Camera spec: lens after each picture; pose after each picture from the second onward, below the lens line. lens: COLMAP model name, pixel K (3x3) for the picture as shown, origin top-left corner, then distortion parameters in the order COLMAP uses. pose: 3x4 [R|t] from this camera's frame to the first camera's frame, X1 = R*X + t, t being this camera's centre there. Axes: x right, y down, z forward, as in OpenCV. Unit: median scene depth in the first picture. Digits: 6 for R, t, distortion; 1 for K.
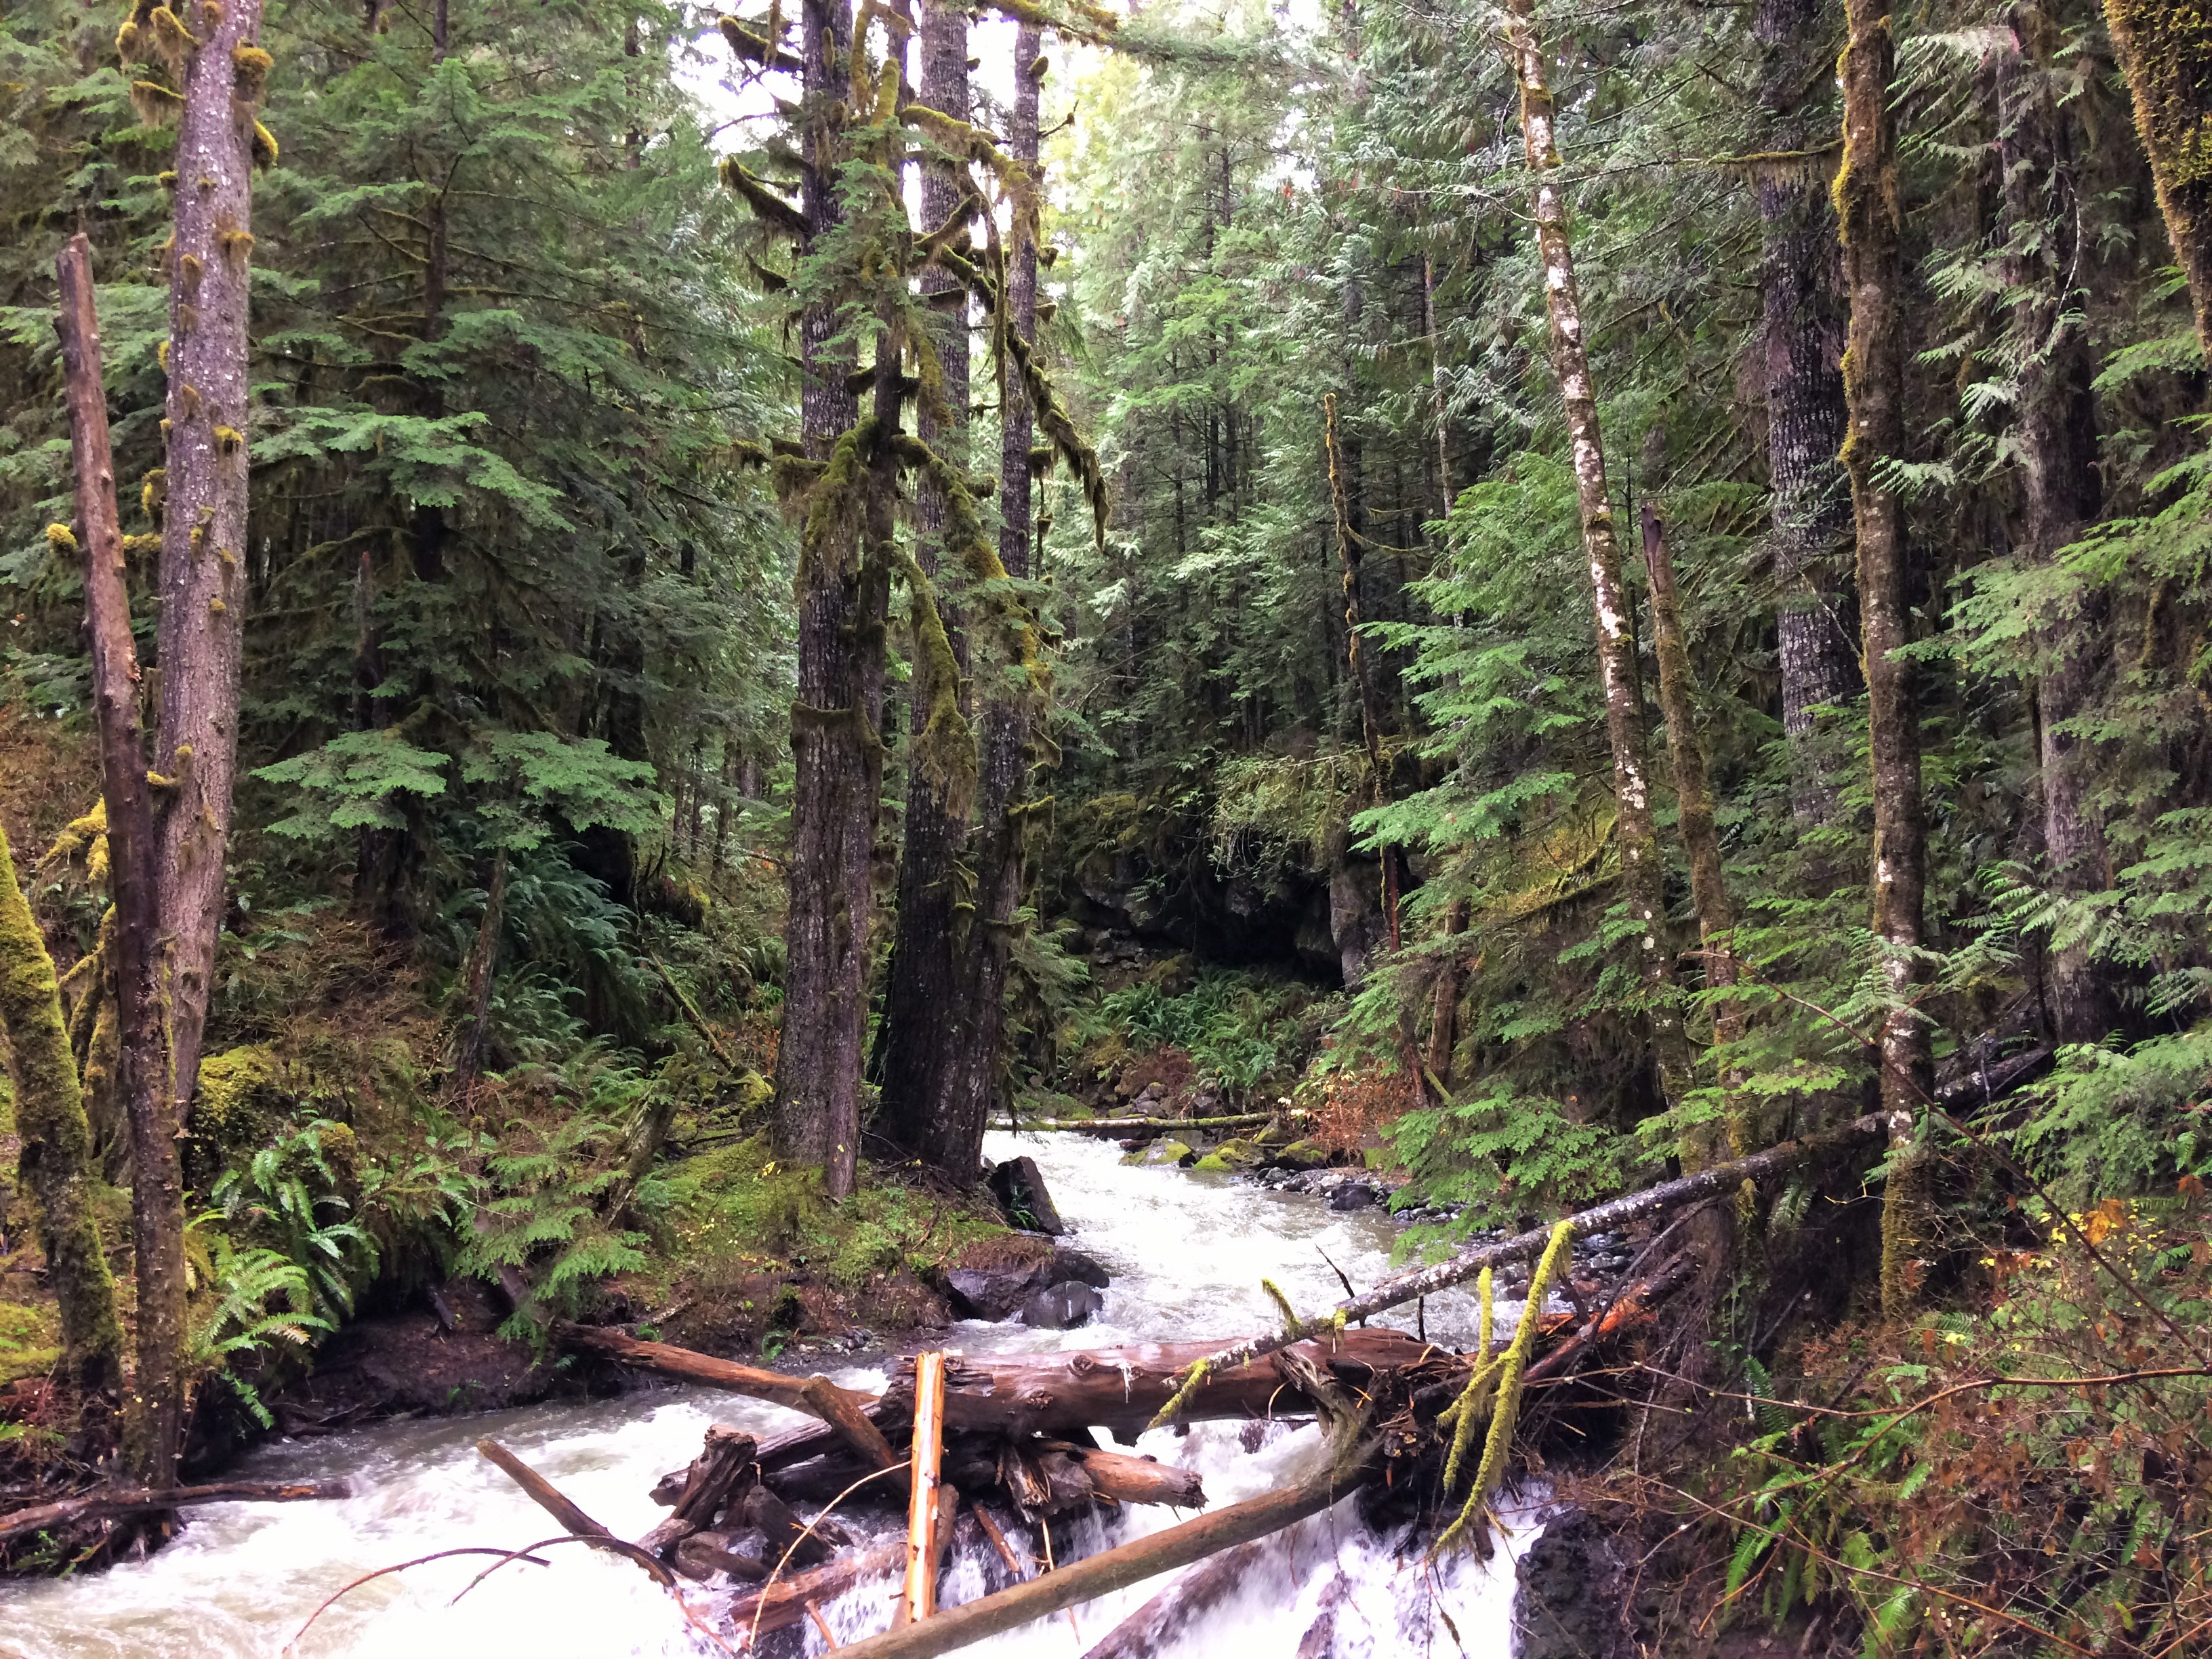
lens RADIAL K [[1871.0, 0, 1106.0], [0, 1871.0, 829.5], [0, 0, 1]] dist [0.126825, -0.182560]
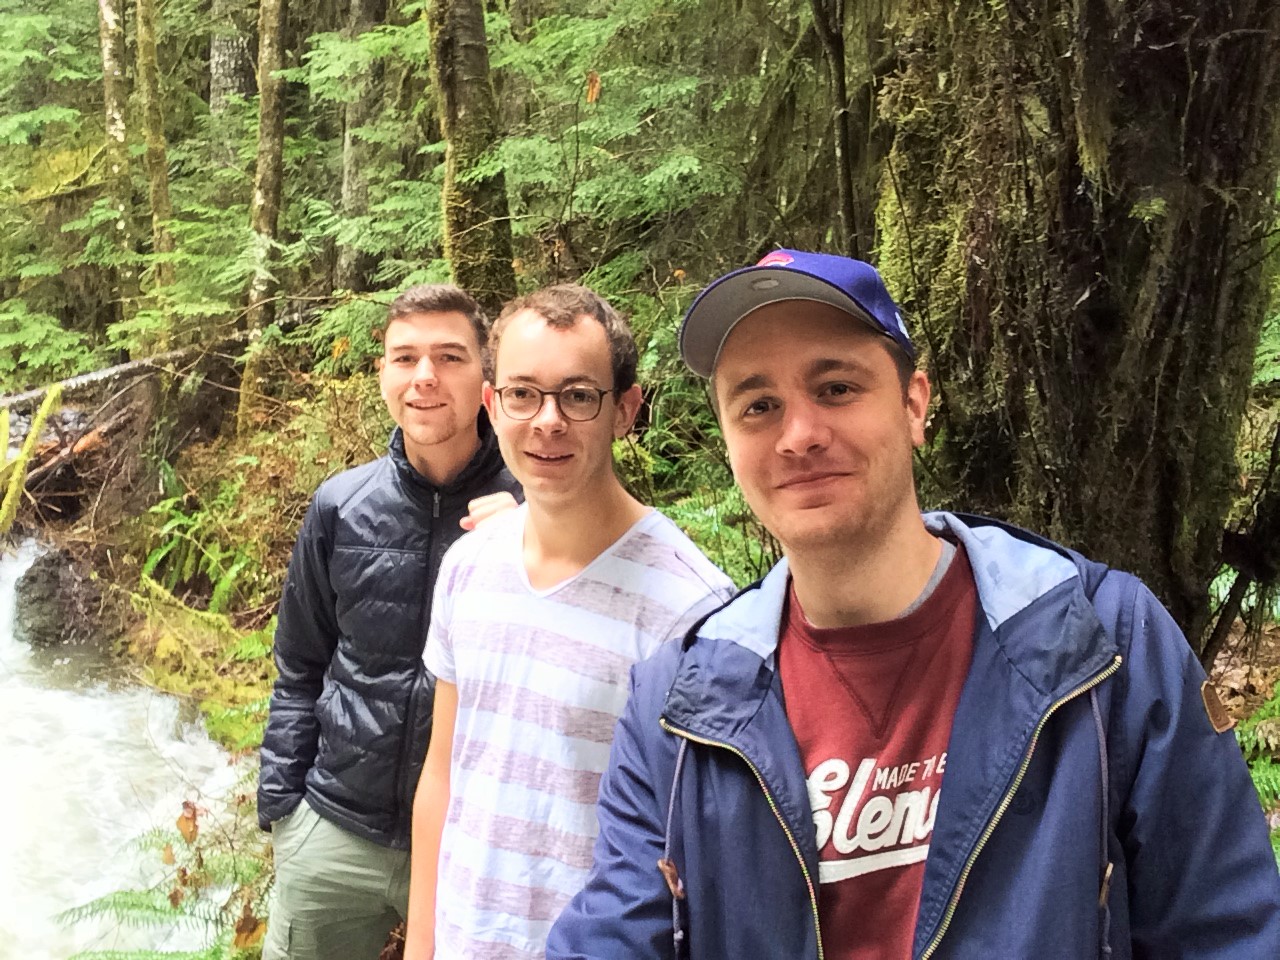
lens RADIAL K [[1152.9, 0, 640.0], [0, 1152.9, 480.0], [0, 0, 1]] dist [-0.005246, -0.014327]
pose [[0.755066, -0.012840, 0.655523, -0.037289], [-0.150022, 0.969900, 0.191802, 0.016862], [-0.638254, -0.243166, 0.730412, -0.092684]]
